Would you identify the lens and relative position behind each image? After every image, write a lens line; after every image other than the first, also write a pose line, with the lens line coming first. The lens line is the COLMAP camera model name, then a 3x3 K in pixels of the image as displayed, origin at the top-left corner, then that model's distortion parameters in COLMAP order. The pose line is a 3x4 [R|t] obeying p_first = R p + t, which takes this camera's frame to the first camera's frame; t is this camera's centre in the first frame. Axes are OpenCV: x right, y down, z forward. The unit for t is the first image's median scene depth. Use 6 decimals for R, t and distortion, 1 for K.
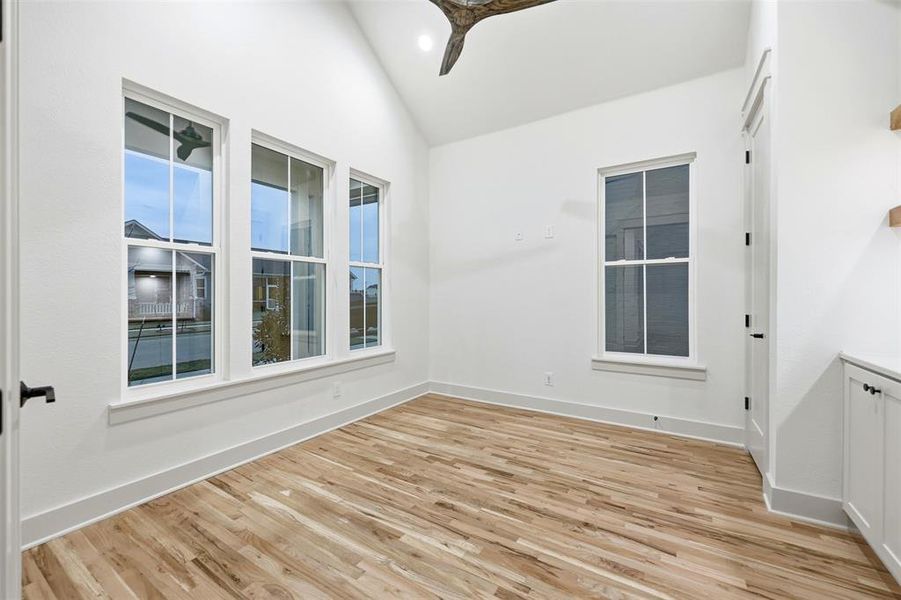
lens RADIAL K [[364.9, 0, 449.5], [0, 364.9, 297.4], [0, 0, 1]] dist [-0.003492, -0.000239]
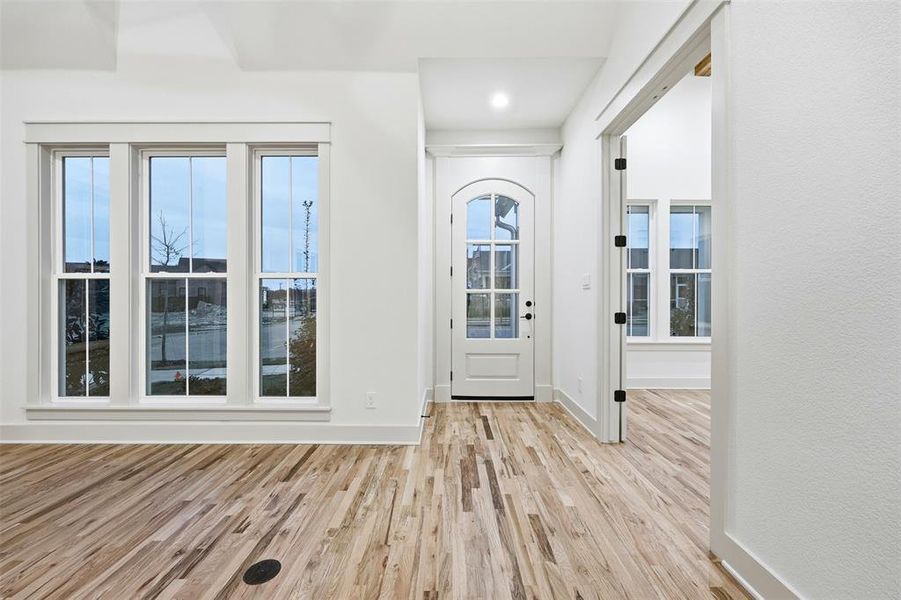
lens RADIAL K [[364.9, 0, 450.2], [0, 364.9, 296.7], [0, 0, 1]] dist [-0.003492, -0.000239]
pose [[0.524112, 0.001340, -0.851648, 0.318921], [0.000239, 0.999998, 0.001720, 0.000559], [0.851649, -0.001105, 0.524111, -0.660279]]
